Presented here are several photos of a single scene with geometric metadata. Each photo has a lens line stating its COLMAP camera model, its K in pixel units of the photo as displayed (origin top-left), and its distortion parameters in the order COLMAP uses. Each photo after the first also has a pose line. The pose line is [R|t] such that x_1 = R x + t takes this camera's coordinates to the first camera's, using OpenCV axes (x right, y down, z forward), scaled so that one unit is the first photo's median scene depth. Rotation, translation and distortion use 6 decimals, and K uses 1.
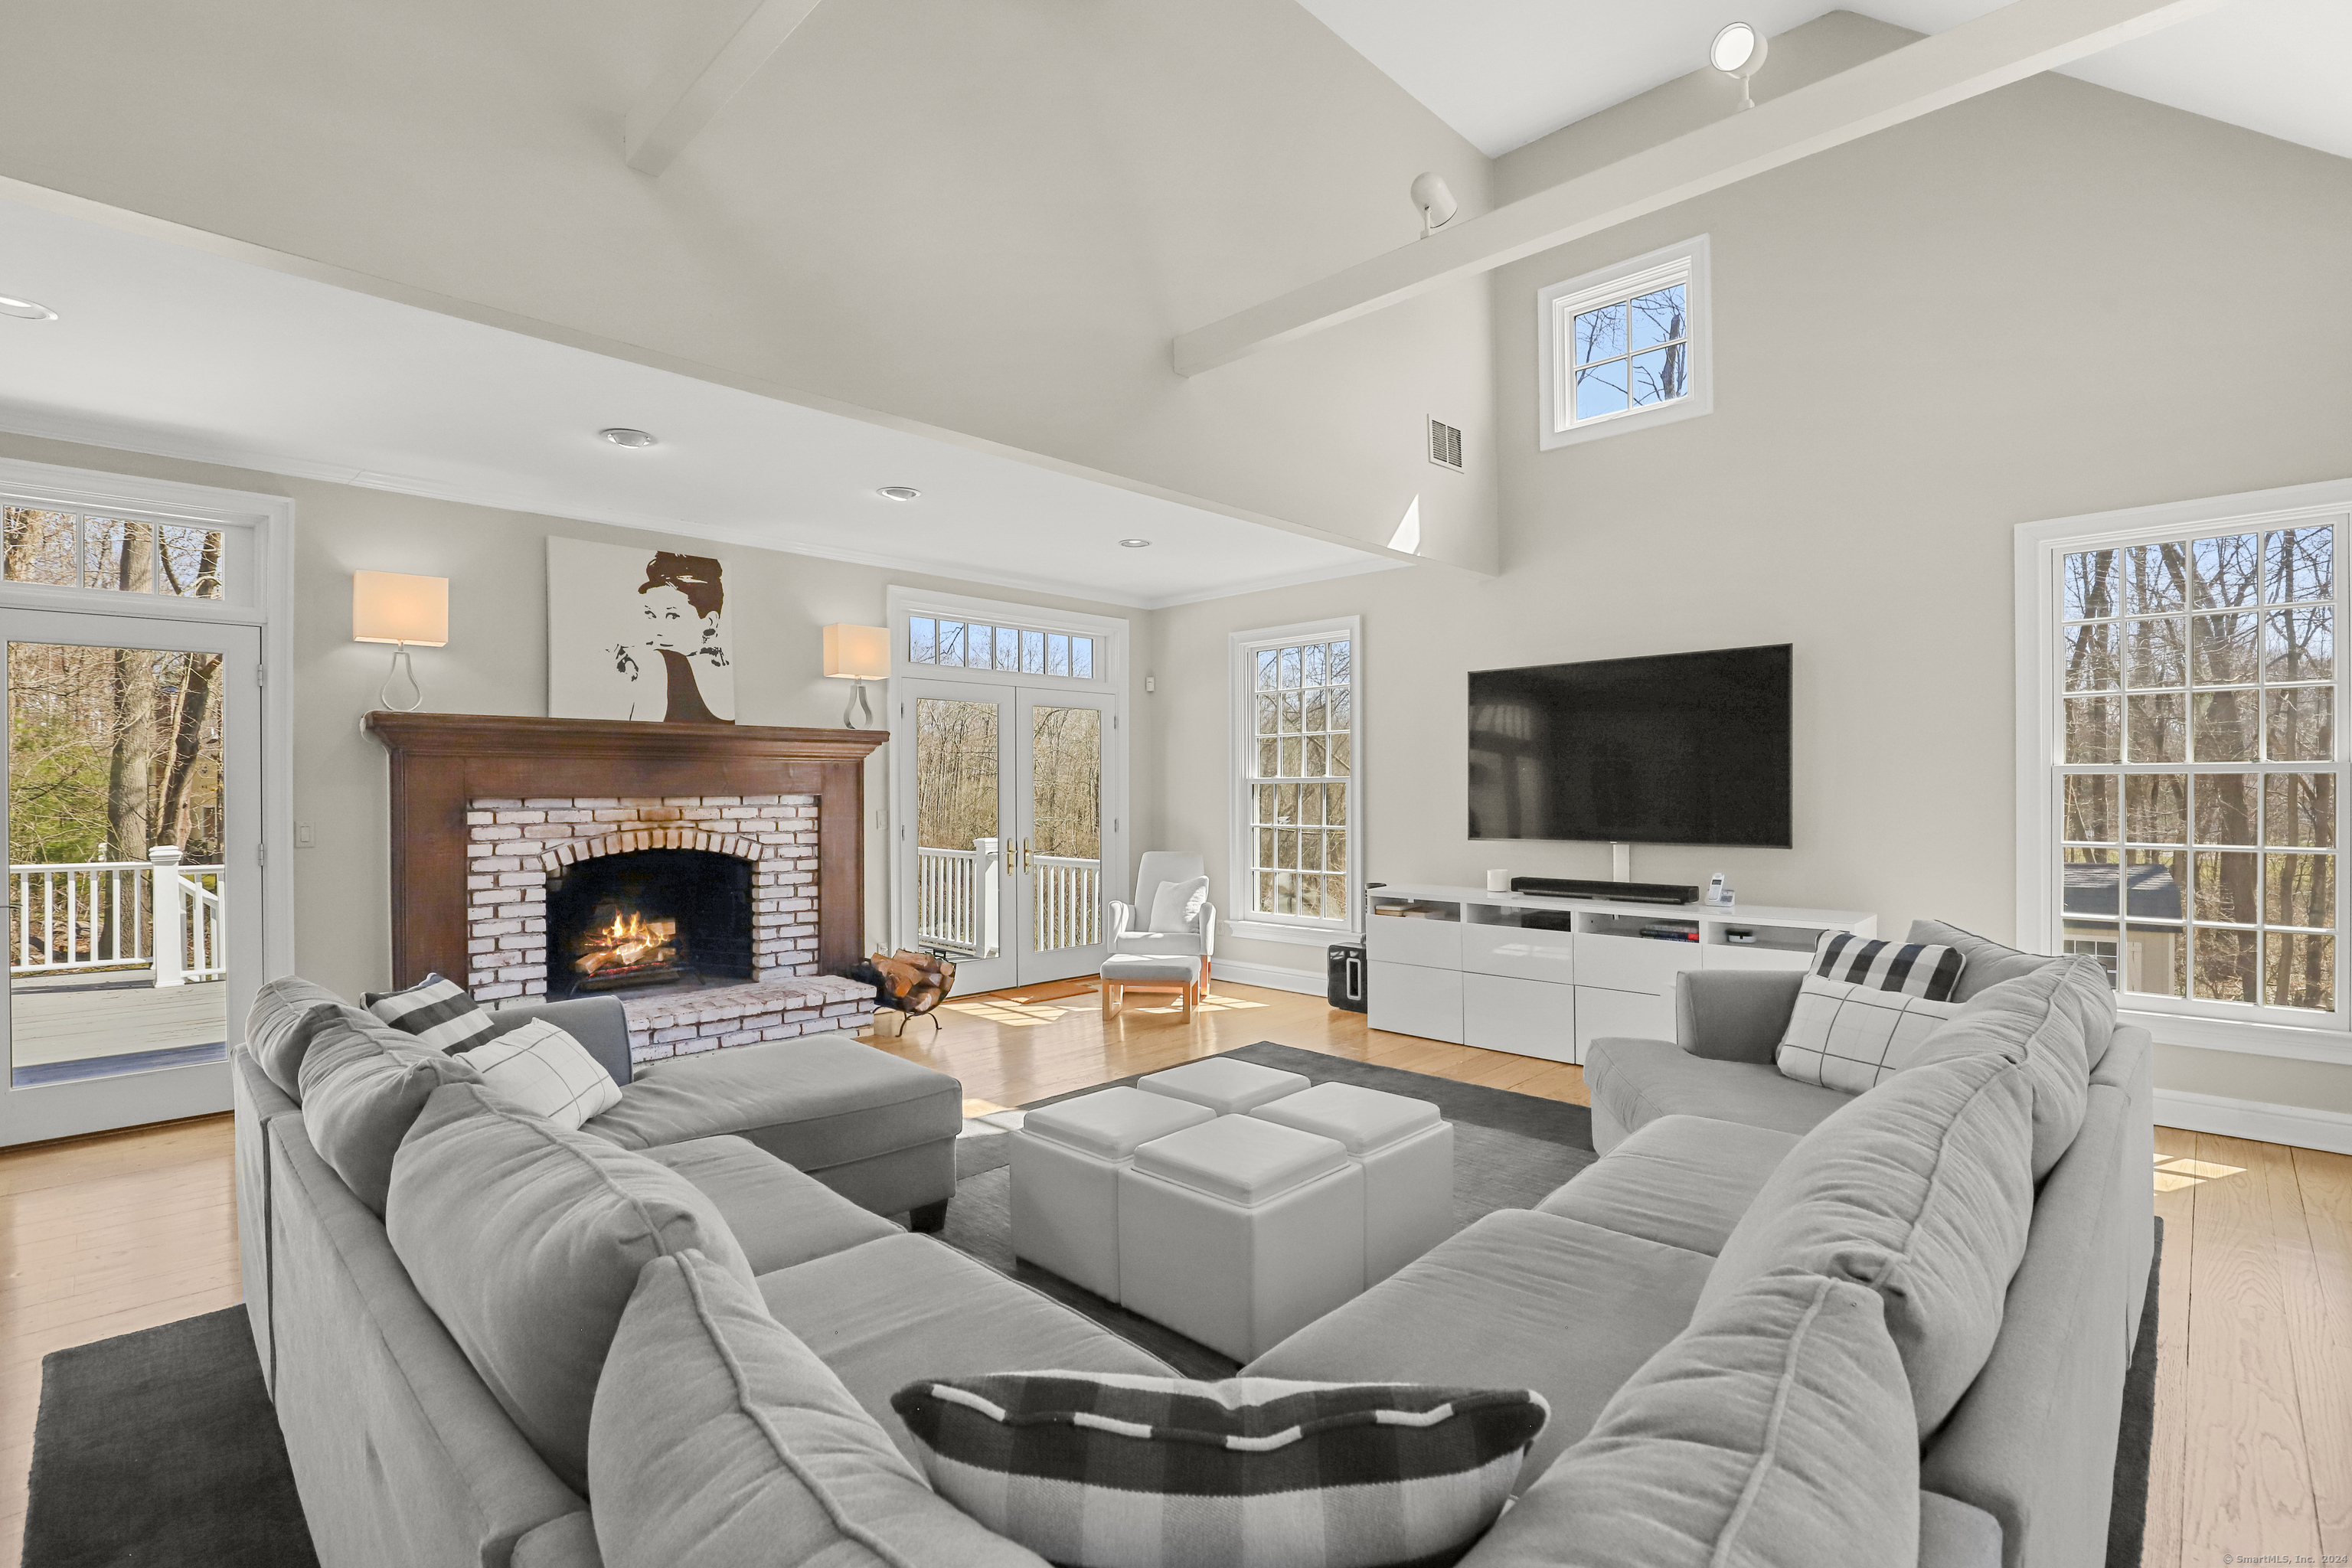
lens RADIAL K [[1089.9, 0, 1177.3], [0, 1089.9, 792.0], [0, 0, 1]] dist [-0.032843, 0.003145]
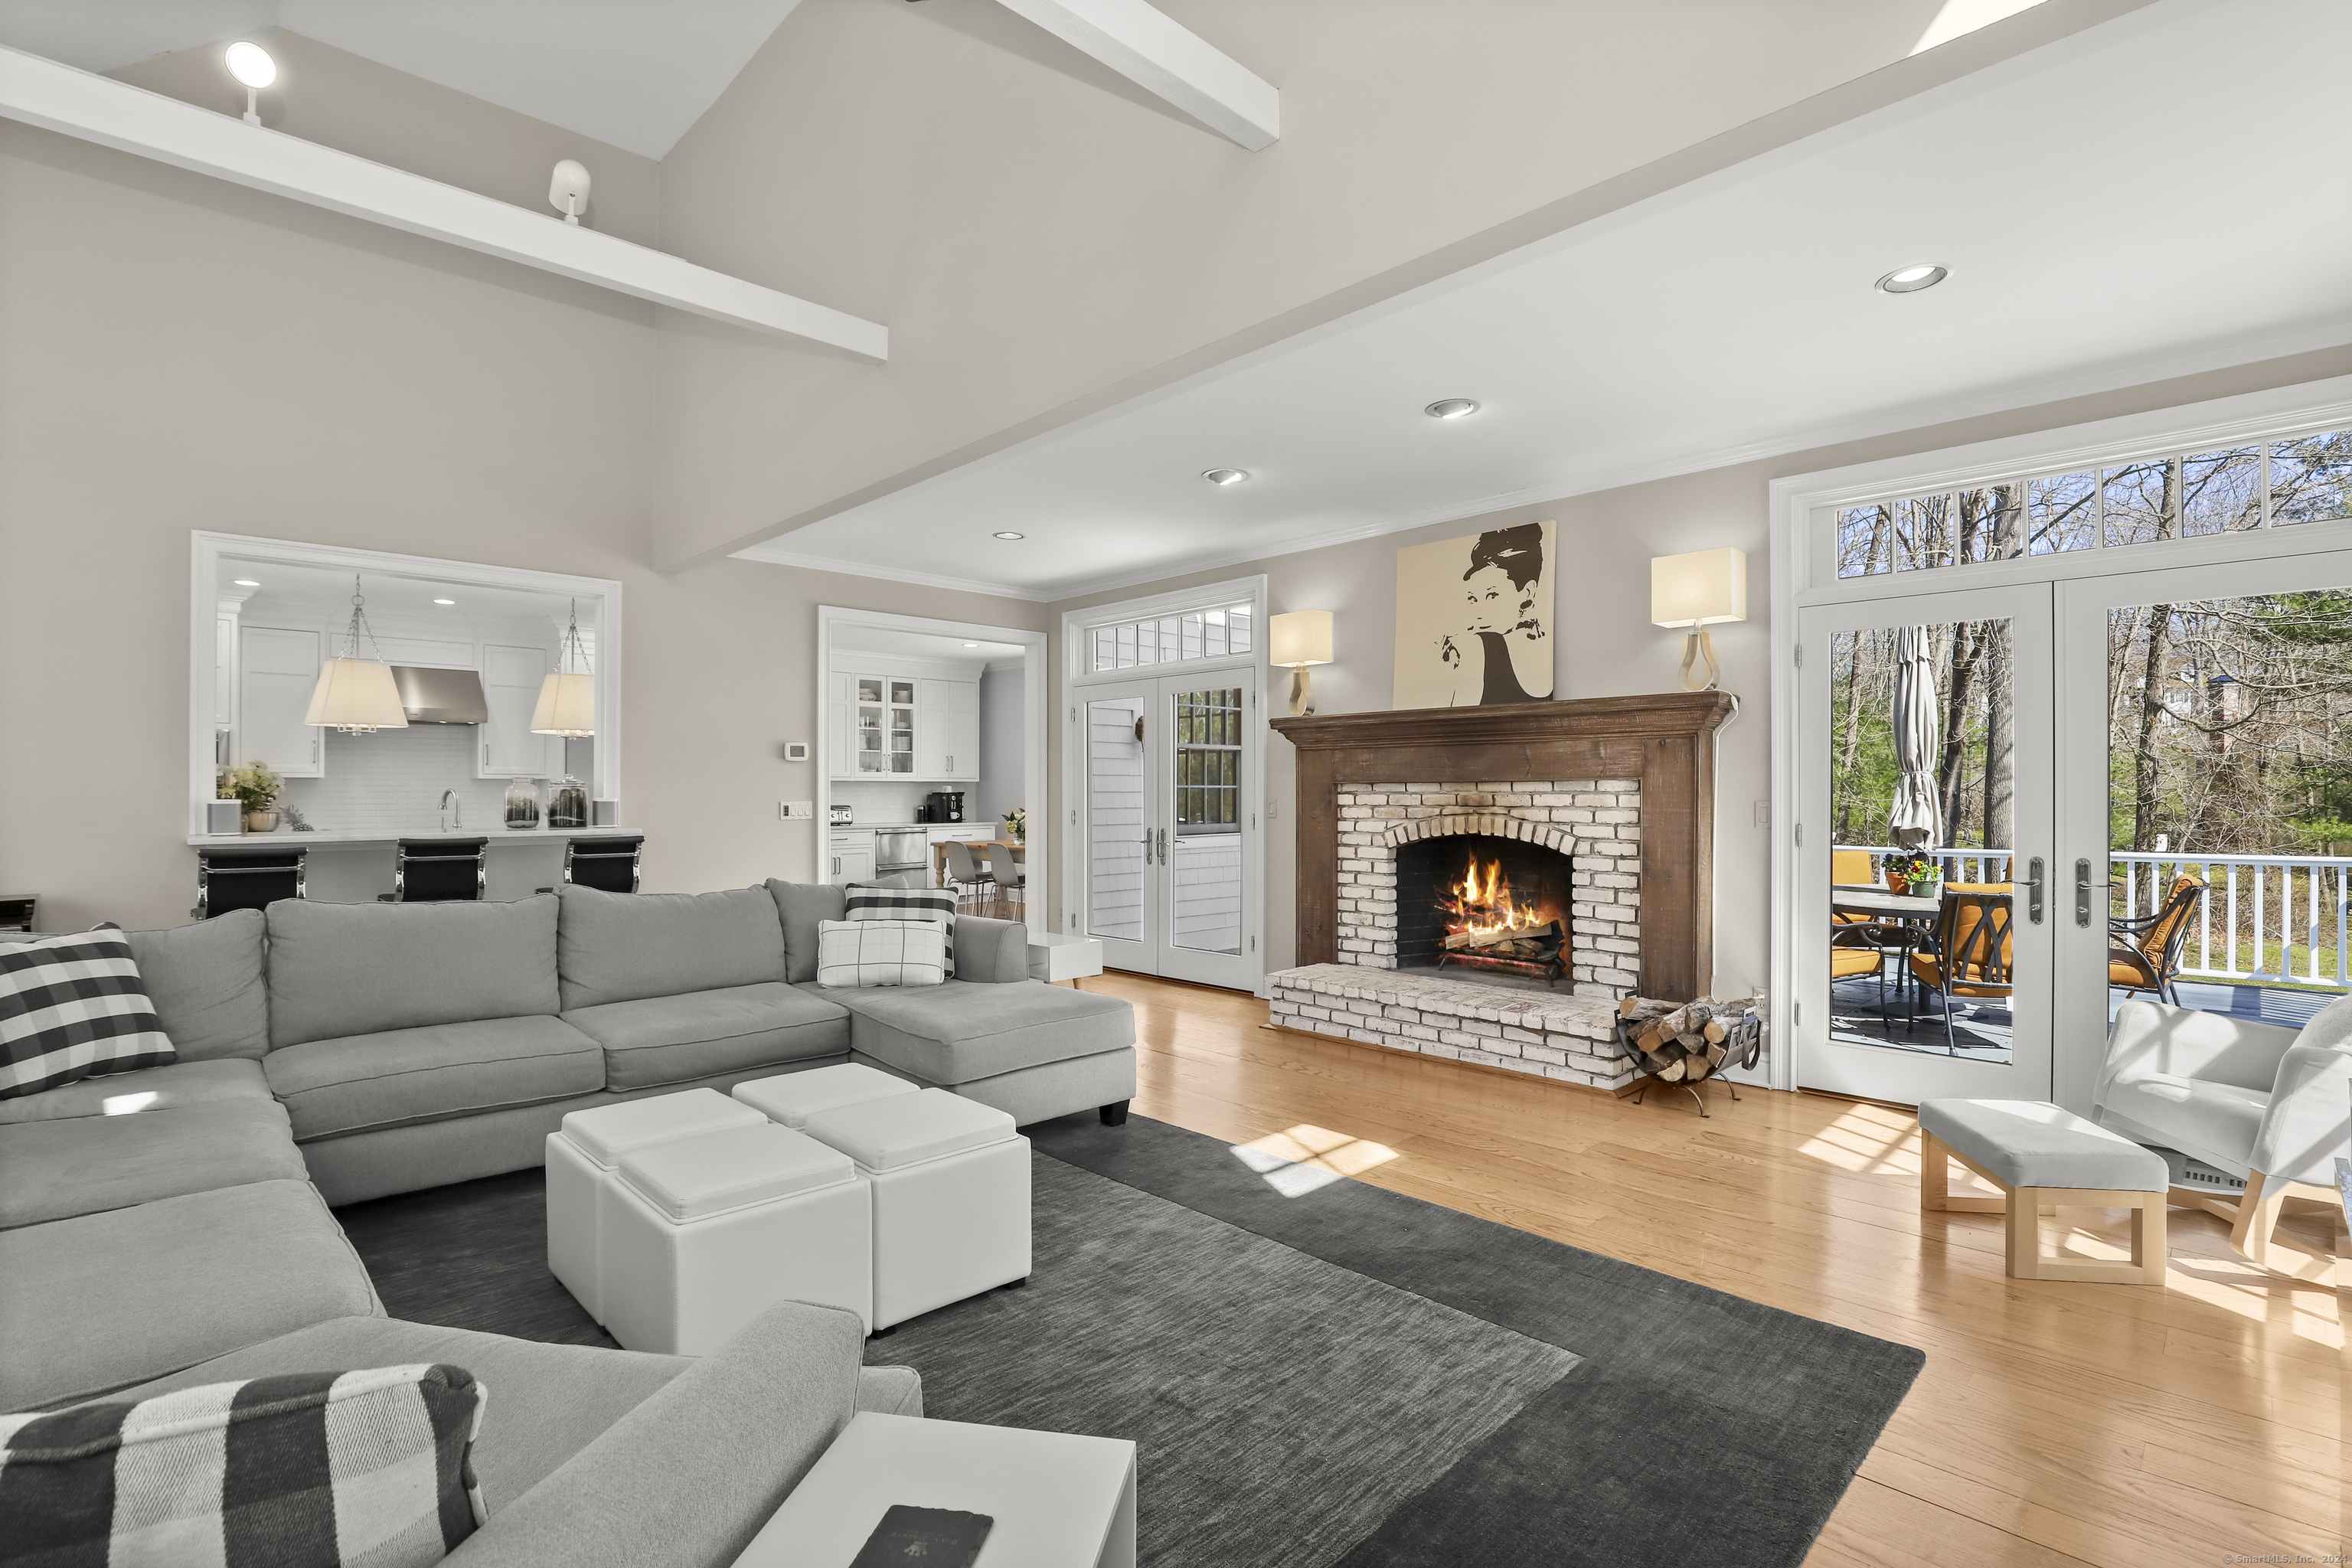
lens RADIAL K [[1089.9, 0, 1172.1], [0, 1089.9, 793.2], [0, 0, 1]] dist [-0.032843, 0.003145]
pose [[-0.025642, 0.006215, -0.999652, 0.509972], [-0.000765, 0.999980, 0.006236, 0.008474], [0.999671, 0.000925, -0.025636, 0.729726]]
